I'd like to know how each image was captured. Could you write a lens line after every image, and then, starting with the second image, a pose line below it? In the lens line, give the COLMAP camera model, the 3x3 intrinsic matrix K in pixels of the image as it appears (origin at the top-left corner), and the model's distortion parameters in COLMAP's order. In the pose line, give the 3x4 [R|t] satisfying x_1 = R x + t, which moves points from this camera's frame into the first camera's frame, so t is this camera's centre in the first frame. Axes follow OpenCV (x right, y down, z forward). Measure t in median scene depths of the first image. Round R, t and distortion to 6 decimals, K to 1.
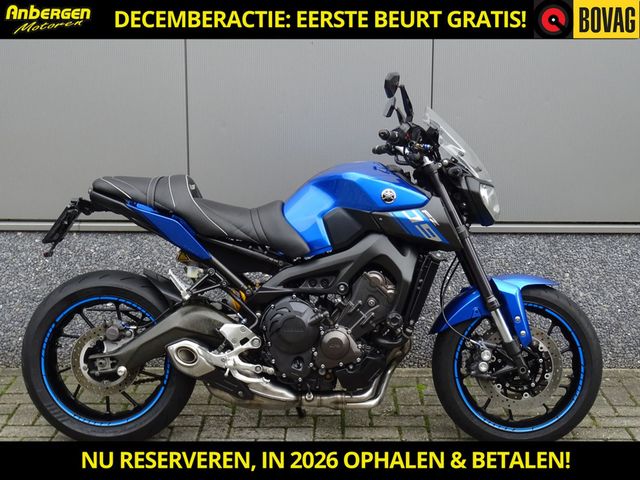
lens RADIAL K [[1043.4, 0, 319.2], [0, 1043.4, 236.3], [0, 0, 1]] dist [-0.060687, 0.000000]
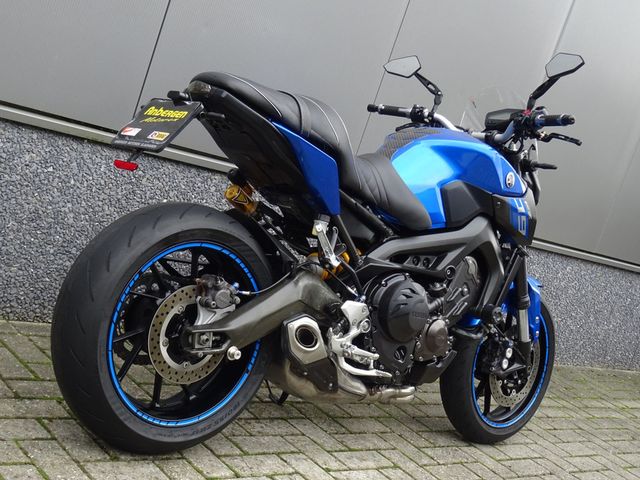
lens RADIAL K [[914.5, 0, 318.7], [0, 914.5, 244.9], [0, 0, 1]] dist [0.048563, 0.000000]
pose [[0.700383, 0.127148, 0.702351, -0.594846], [-0.182802, 0.983140, 0.004311, 0.043436], [-0.689962, -0.131410, 0.711818, 0.523197]]
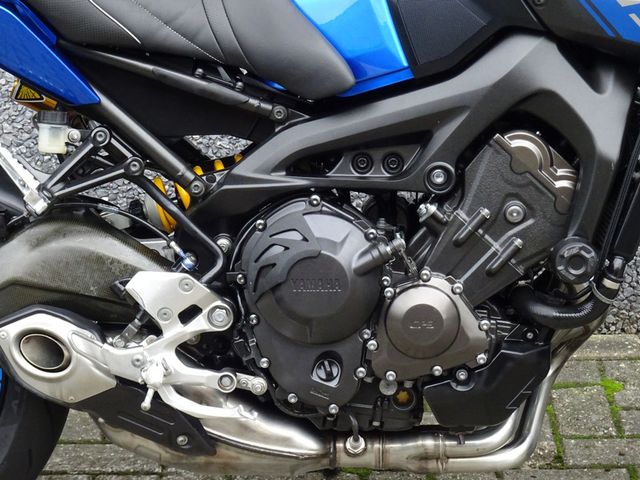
lens RADIAL K [[1978.3, 0, 320.9], [0, 1978.3, 241.7], [0, 0, 1]] dist [-0.027536, 0.000000]
pose [[0.999893, -0.013318, 0.006116, -0.026529], [0.012284, 0.989233, 0.145830, -0.034246], [-0.007992, -0.145739, 0.989291, 0.265419]]
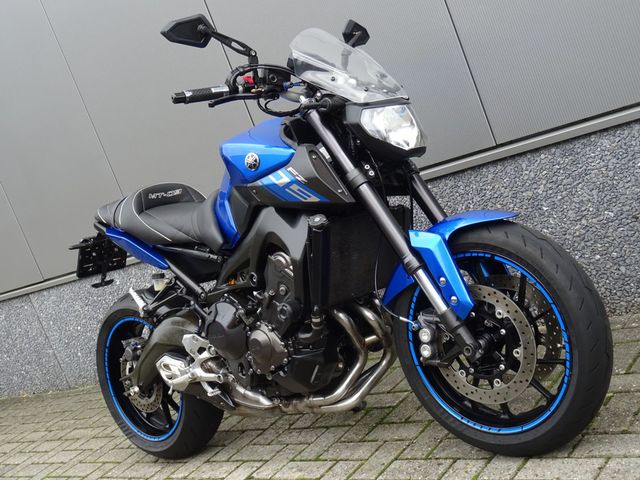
lens RADIAL K [[860.8, 0, 320.7], [0, 860.8, 237.8], [0, 0, 1]] dist [-0.006522, 0.000000]
pose [[0.709546, -0.185785, -0.679727, 0.534938], [0.233609, 0.972085, -0.021836, 0.044676], [0.664810, -0.143297, 0.733140, 0.524059]]
